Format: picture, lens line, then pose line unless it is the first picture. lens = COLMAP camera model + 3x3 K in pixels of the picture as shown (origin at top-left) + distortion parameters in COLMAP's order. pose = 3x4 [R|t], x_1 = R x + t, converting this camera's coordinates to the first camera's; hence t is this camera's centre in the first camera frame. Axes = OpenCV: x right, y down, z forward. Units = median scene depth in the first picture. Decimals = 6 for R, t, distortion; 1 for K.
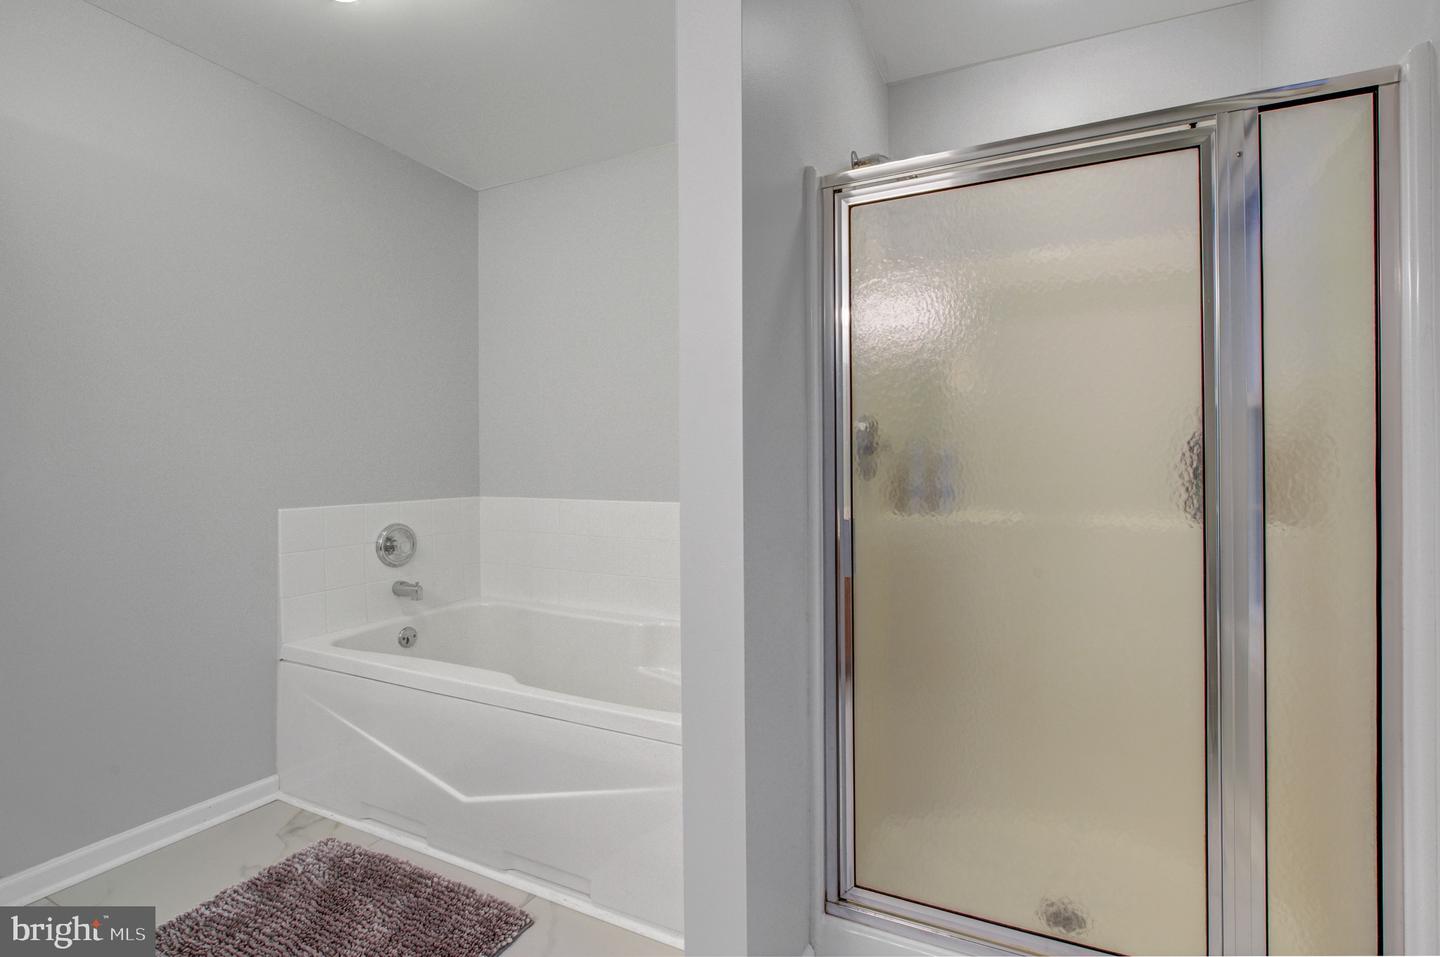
lens RADIAL K [[671.5, 0, 720.0], [0, 671.5, 478.5], [0, 0, 1]] dist [-0.000860, -0.000047]
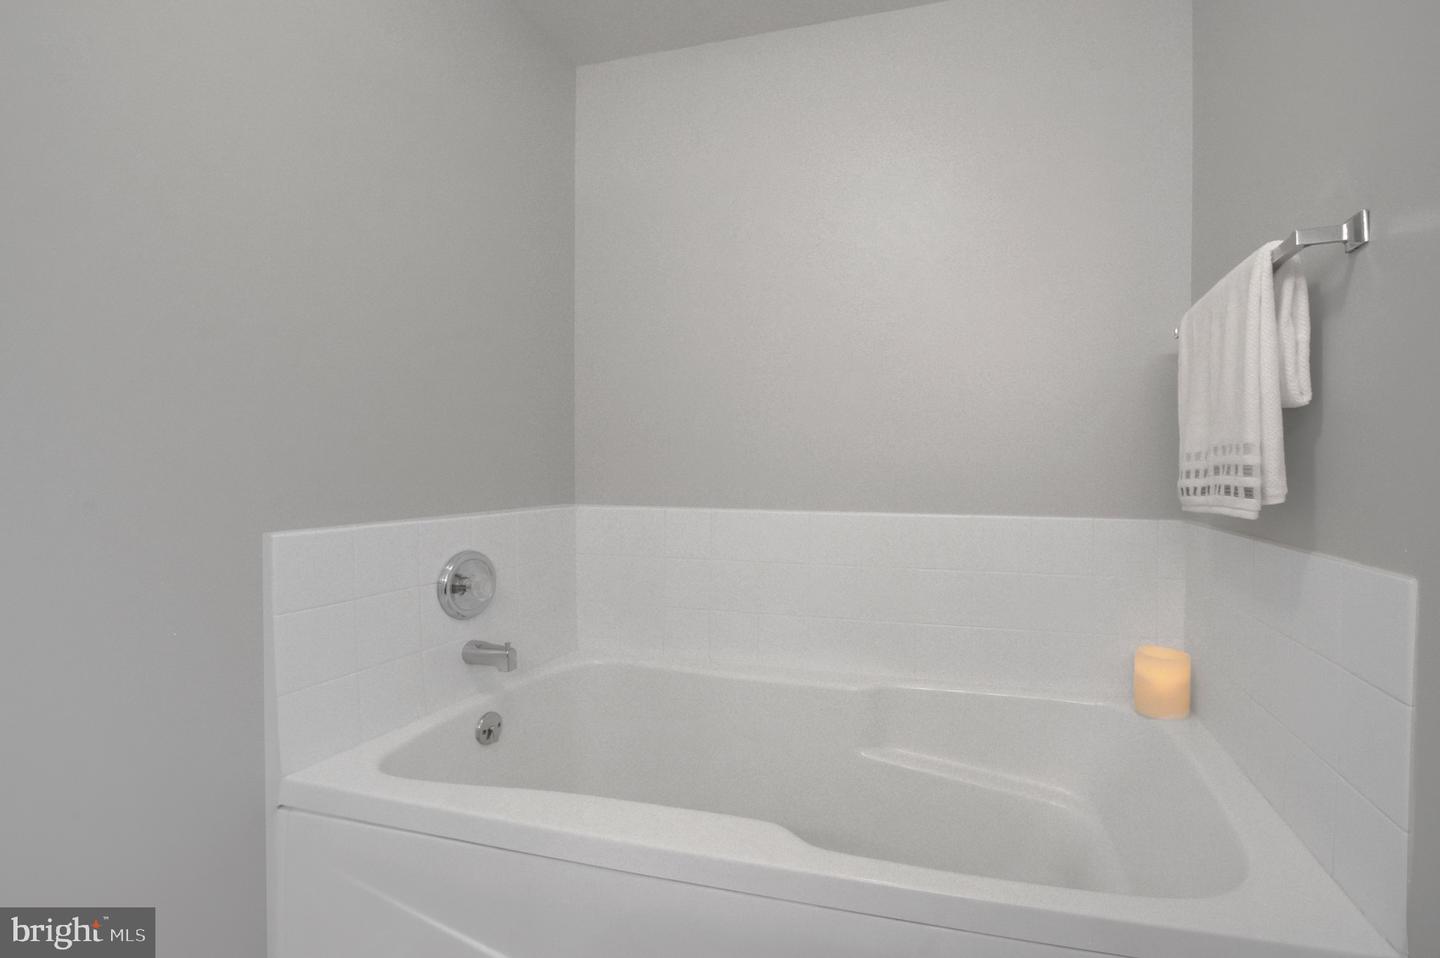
lens RADIAL K [[575.8, 0, 720.0], [0, 575.8, 479.0], [0, 0, 1]] dist [-0.010226, 0.000131]
pose [[0.977695, -0.000967, 0.210026, -0.364692], [-0.000357, 0.999980, 0.006267, -0.004286], [-0.210028, -0.006202, 0.977676, 0.420791]]
